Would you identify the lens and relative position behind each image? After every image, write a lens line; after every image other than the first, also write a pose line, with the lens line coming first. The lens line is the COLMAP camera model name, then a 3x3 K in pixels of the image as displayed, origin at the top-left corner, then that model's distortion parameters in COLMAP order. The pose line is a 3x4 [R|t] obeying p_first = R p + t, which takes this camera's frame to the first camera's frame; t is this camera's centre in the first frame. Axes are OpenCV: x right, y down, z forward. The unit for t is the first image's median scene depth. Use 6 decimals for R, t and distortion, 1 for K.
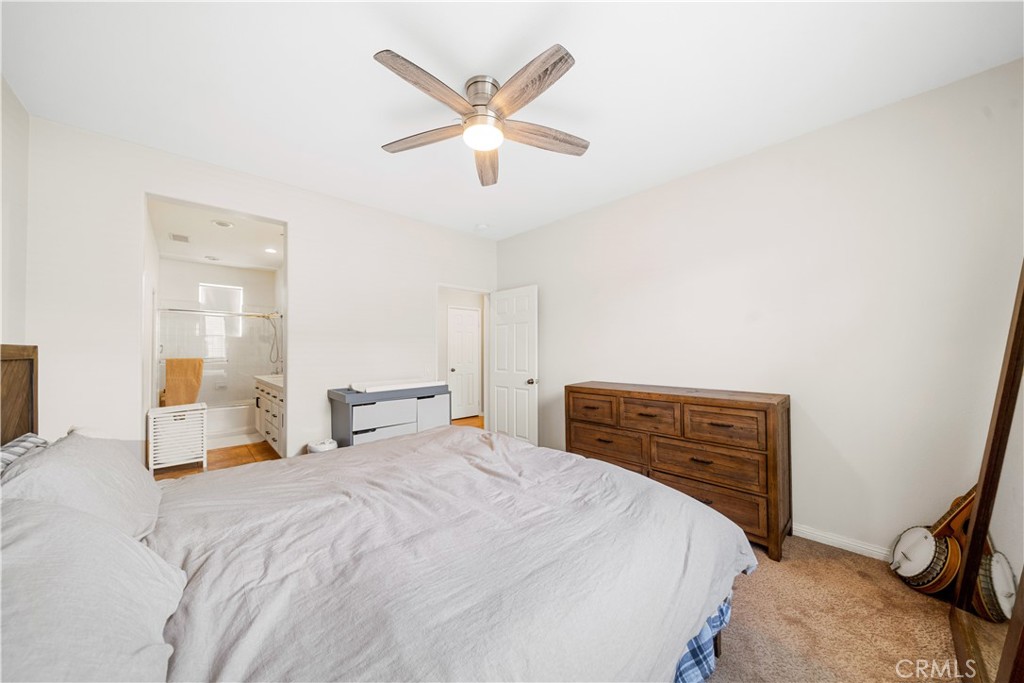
lens RADIAL K [[342.4, 0, 512.0], [0, 342.4, 341.5], [0, 0, 1]] dist [-0.000032, 0.000003]
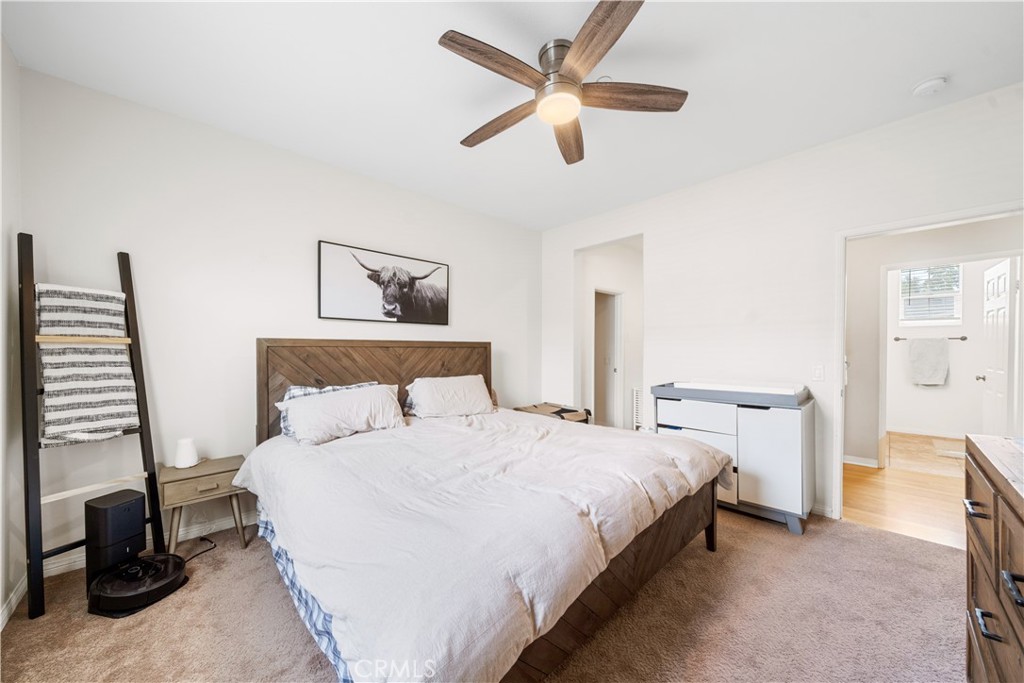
lens RADIAL K [[356.7, 0, 518.0], [0, 356.7, 345.6], [0, 0, 1]] dist [0.000685, 0.000049]
pose [[0.023997, 0.001071, -0.999711, 0.640205], [0.024045, 0.999710, 0.001648, 0.024785], [0.999423, -0.024078, 0.023964, 0.625799]]
